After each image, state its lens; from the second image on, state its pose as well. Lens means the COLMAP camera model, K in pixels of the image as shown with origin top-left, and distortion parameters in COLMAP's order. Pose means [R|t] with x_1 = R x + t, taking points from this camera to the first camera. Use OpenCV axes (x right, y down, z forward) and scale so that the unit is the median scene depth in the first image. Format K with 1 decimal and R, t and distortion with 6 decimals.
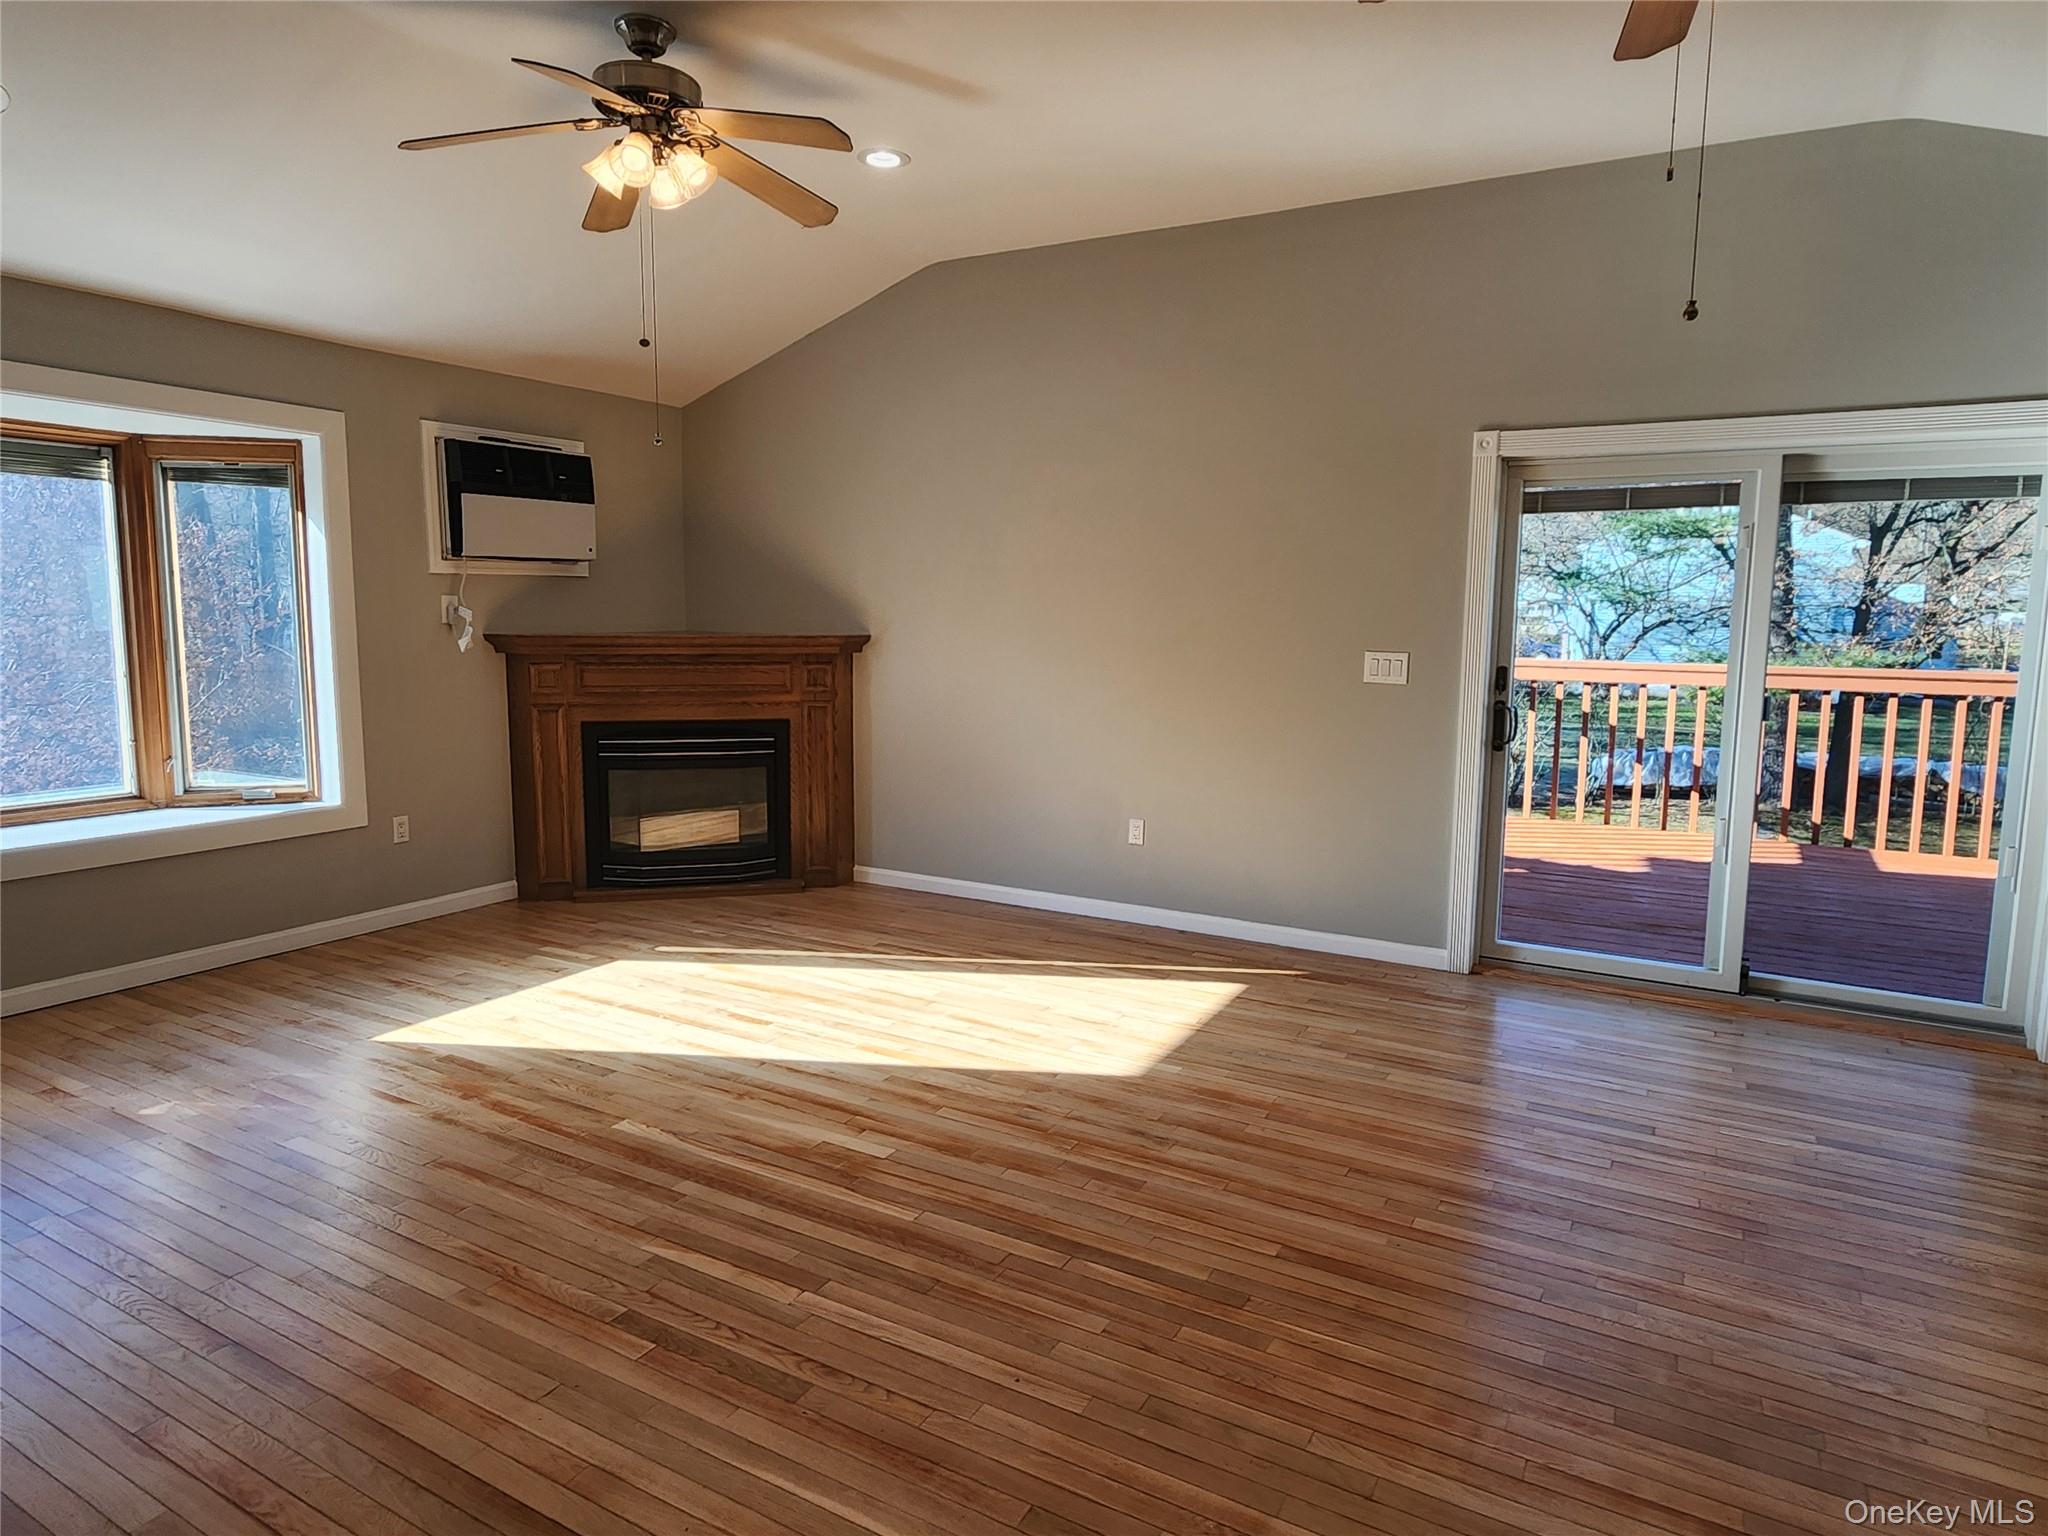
lens RADIAL K [[1210.4, 0, 1024.0], [0, 1210.4, 768.0], [0, 0, 1]] dist [-0.004048, -0.000847]
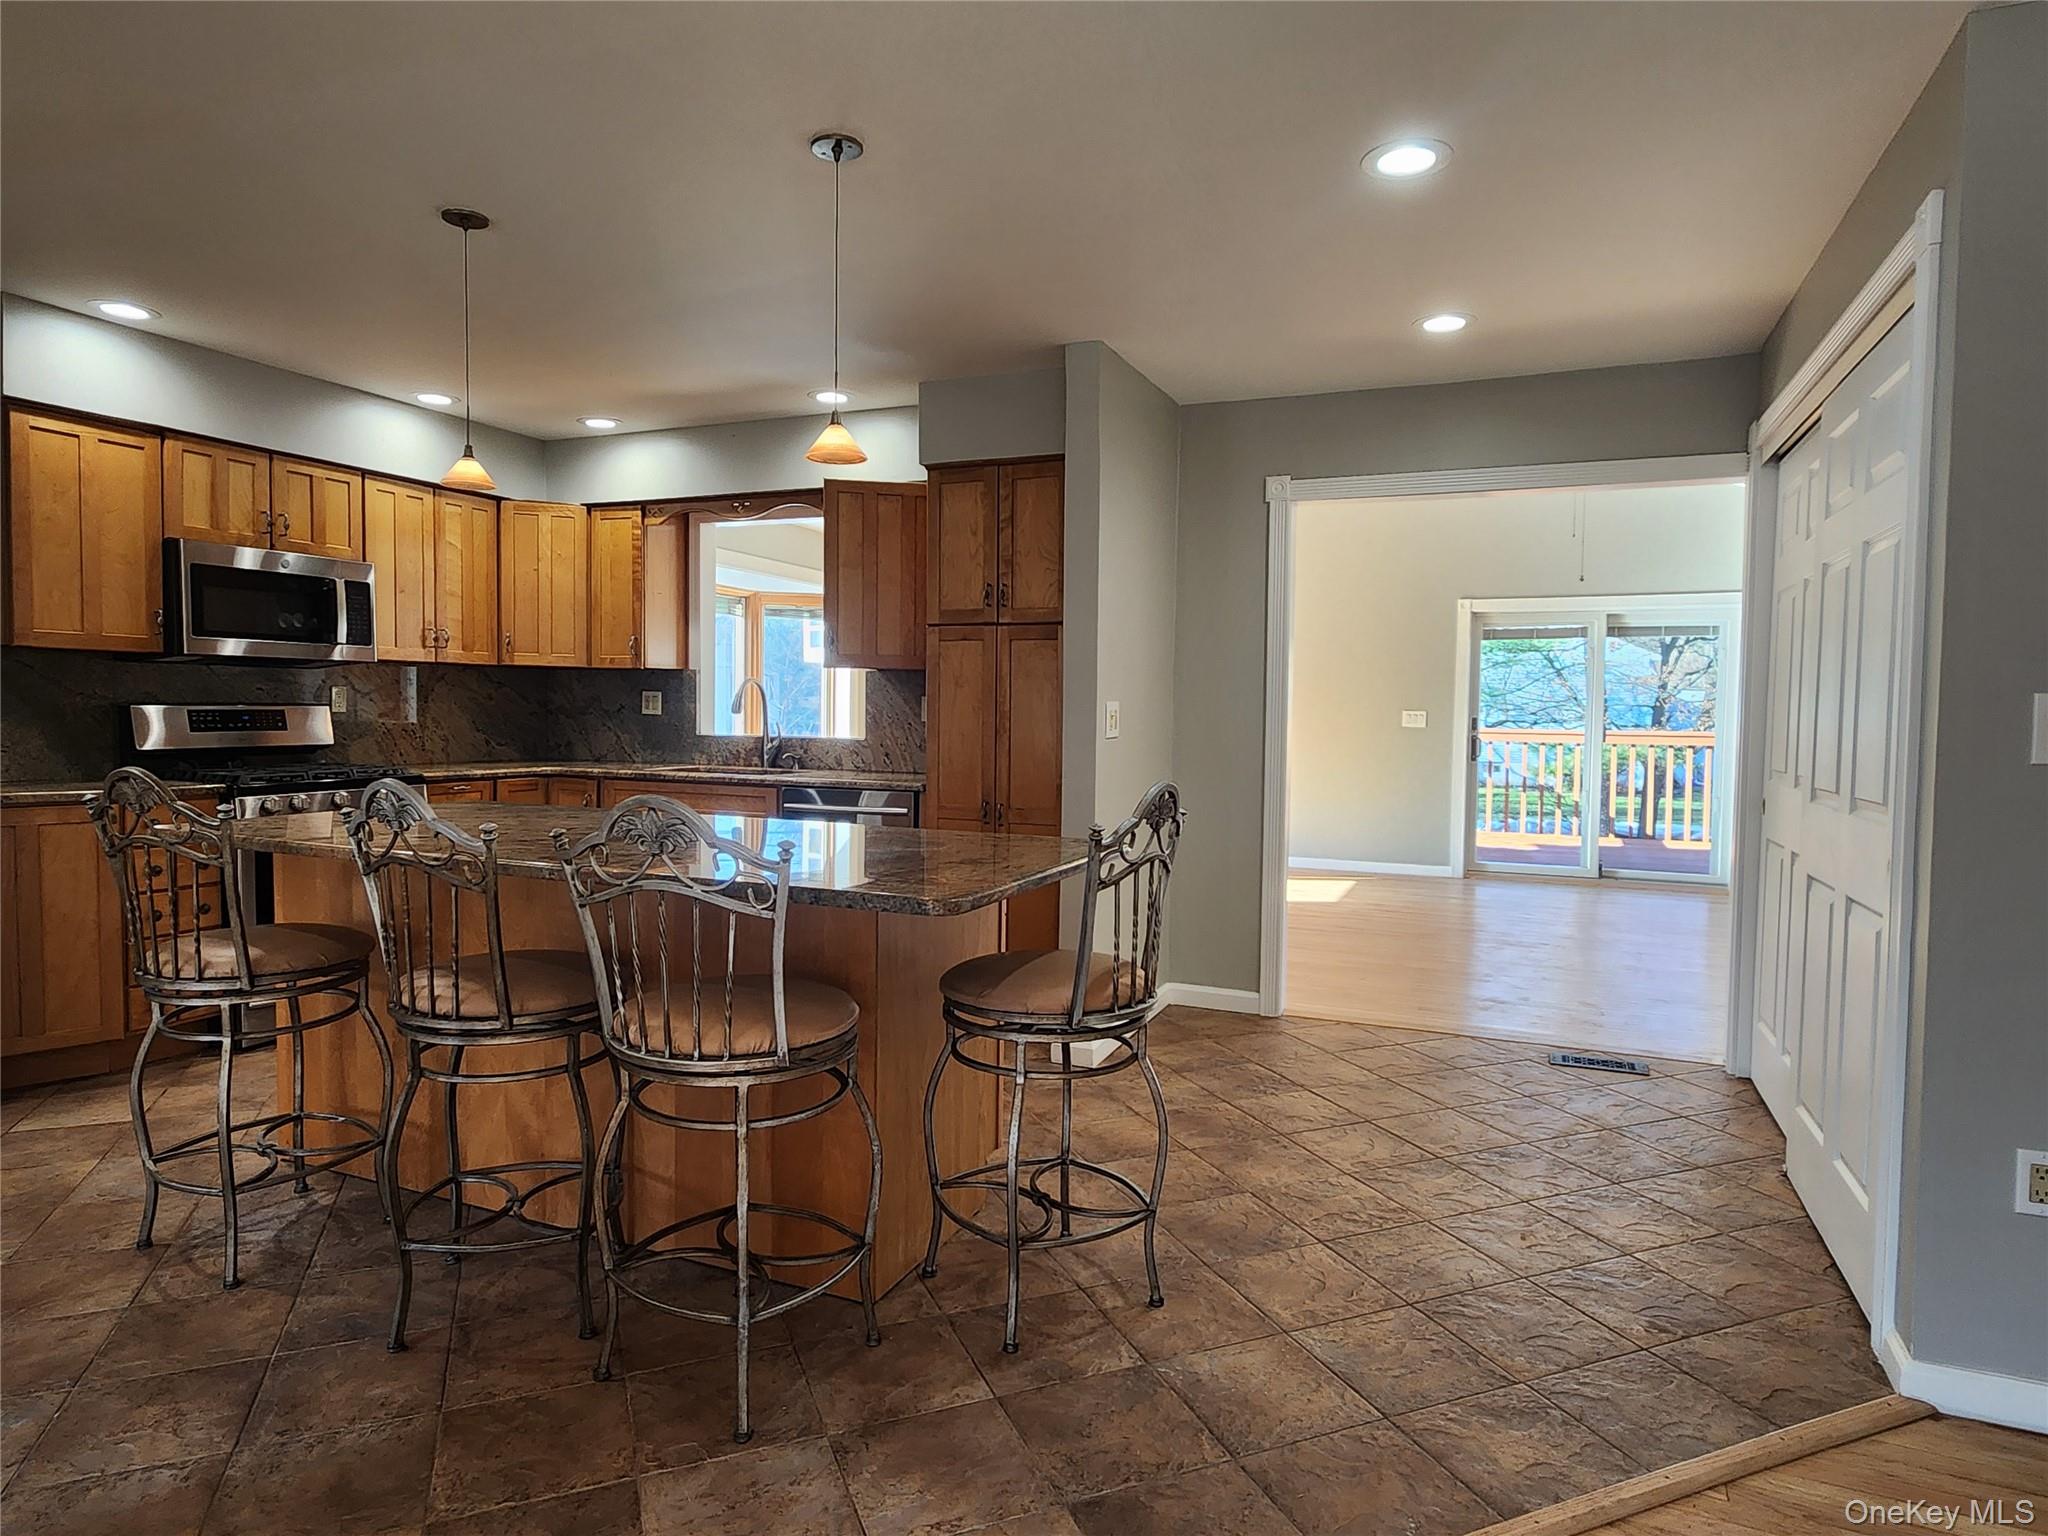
lens RADIAL K [[1186.6, 0, 1015.6], [0, 1186.6, 770.1], [0, 0, 1]] dist [0.000492, 0.000249]
pose [[0.994658, -0.003395, 0.103167, -0.511953], [0.012140, 0.996370, -0.084253, 0.145440], [-0.102507, 0.085056, 0.991089, -0.772657]]
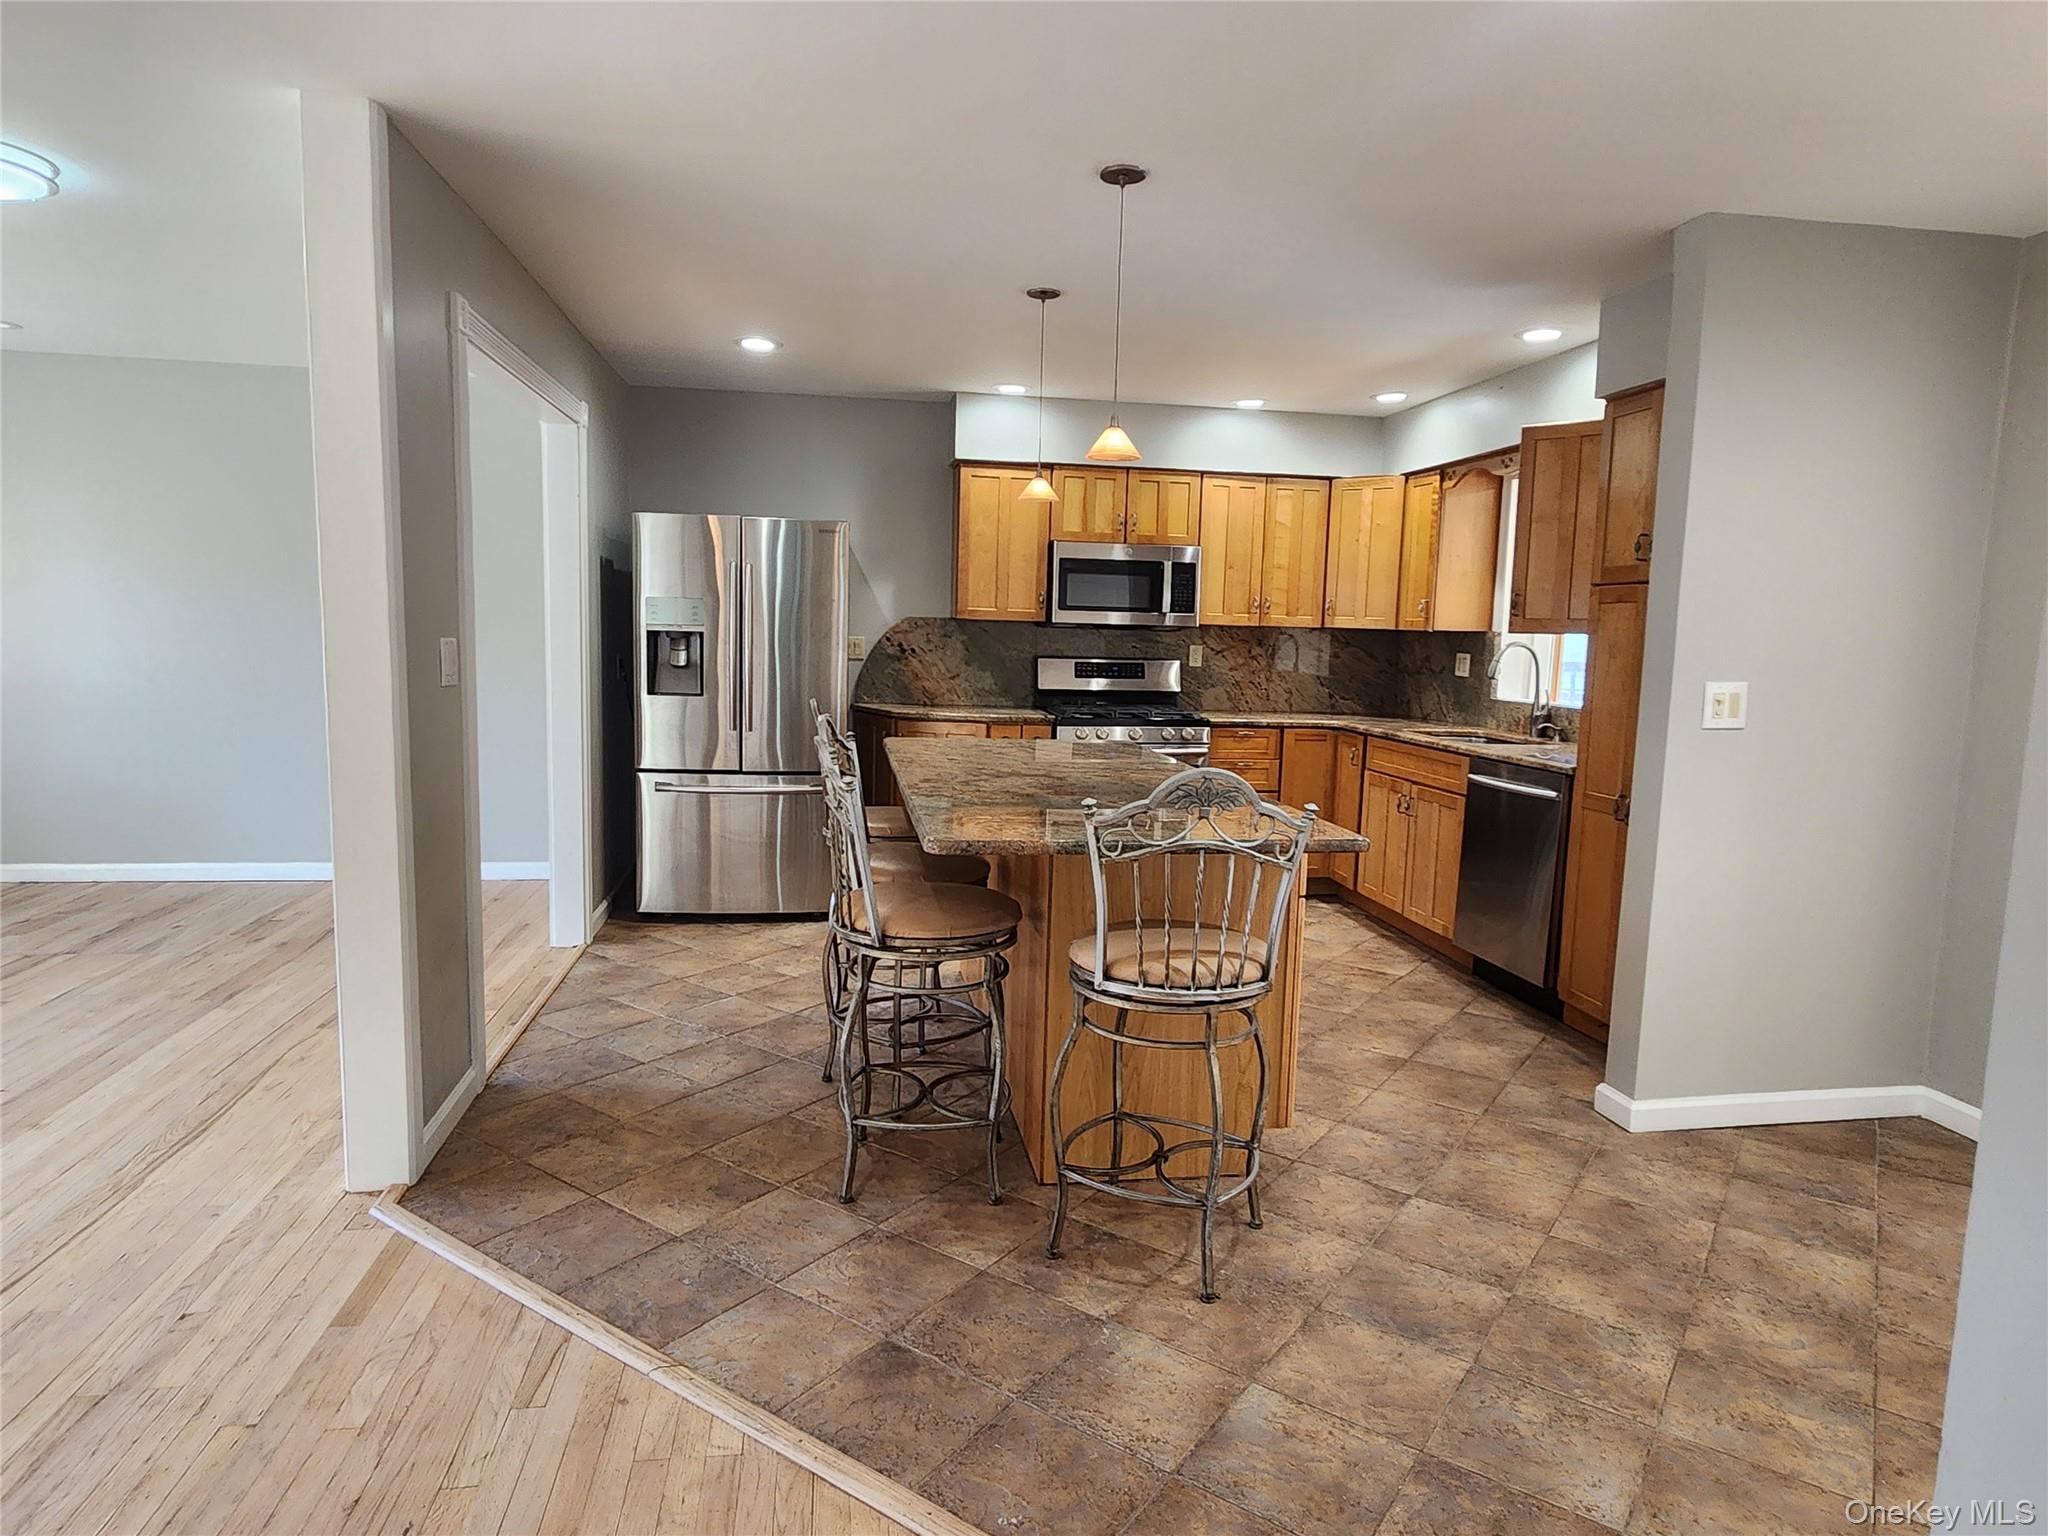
lens RADIAL K [[1186.6, 0, 1015.6], [0, 1186.6, 770.1], [0, 0, 1]] dist [0.000492, 0.000249]
pose [[0.623287, 0.099222, -0.775672, -0.098872], [-0.130347, 0.991223, 0.022055, 0.111367], [0.771053, 0.087360, 0.630750, -0.655113]]
